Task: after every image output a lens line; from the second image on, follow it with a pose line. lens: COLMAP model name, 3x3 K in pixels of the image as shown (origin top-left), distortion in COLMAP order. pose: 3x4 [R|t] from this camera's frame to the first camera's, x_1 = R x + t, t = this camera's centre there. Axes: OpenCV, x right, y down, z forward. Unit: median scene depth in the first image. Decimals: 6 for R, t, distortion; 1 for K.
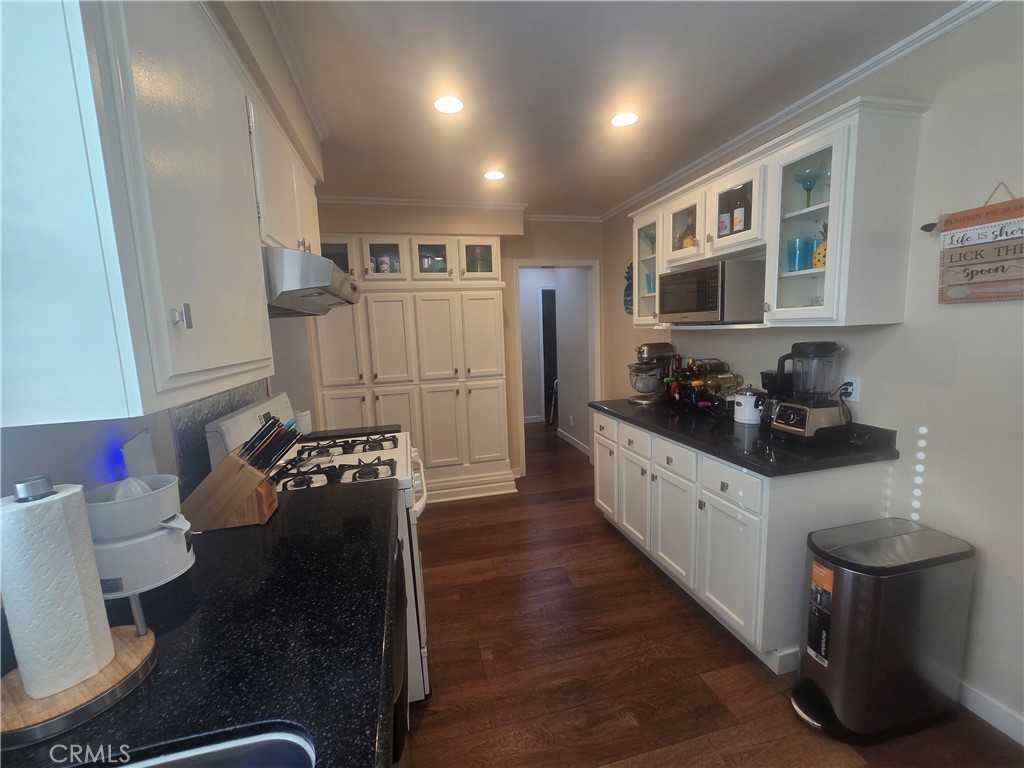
lens RADIAL K [[419.4, 0, 510.5], [0, 419.4, 384.1], [0, 0, 1]] dist [-0.002045, 0.003251]
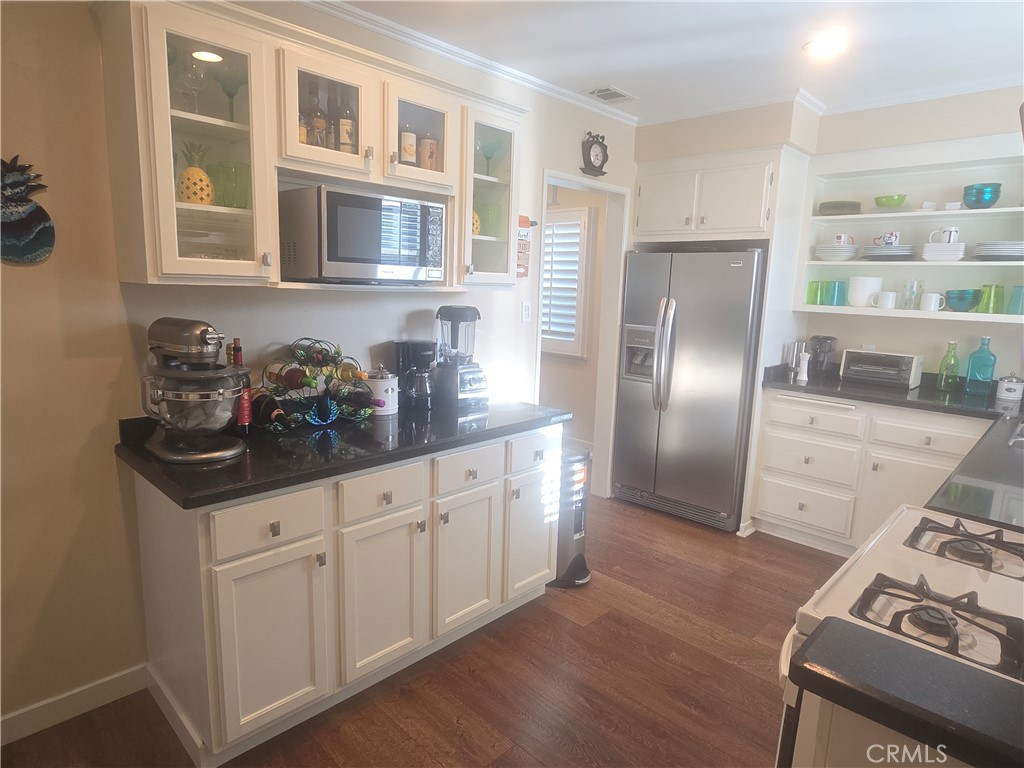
lens RADIAL K [[593.3, 0, 506.4], [0, 593.3, 388.0], [0, 0, 1]] dist [-0.000892, 0.000602]
pose [[-0.525992, -0.123133, 0.841529, -0.317134], [0.100153, 0.973612, 0.205059, -0.105957], [-0.844572, 0.192141, -0.499780, 0.915350]]
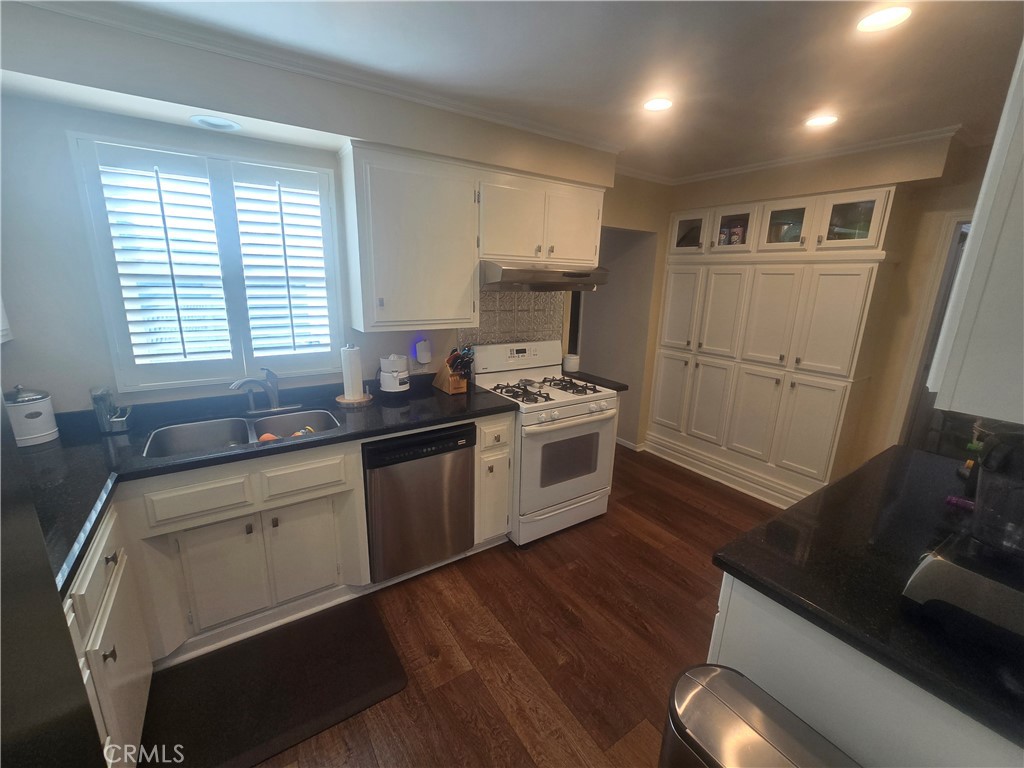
lens RADIAL K [[419.4, 0, 510.5], [0, 419.4, 384.1], [0, 0, 1]] dist [-0.002045, 0.003251]
pose [[0.343651, 0.274215, -0.898170, 0.497866], [-0.167070, 0.959014, 0.228867, -0.088257], [0.924117, 0.071407, 0.375379, 0.167186]]
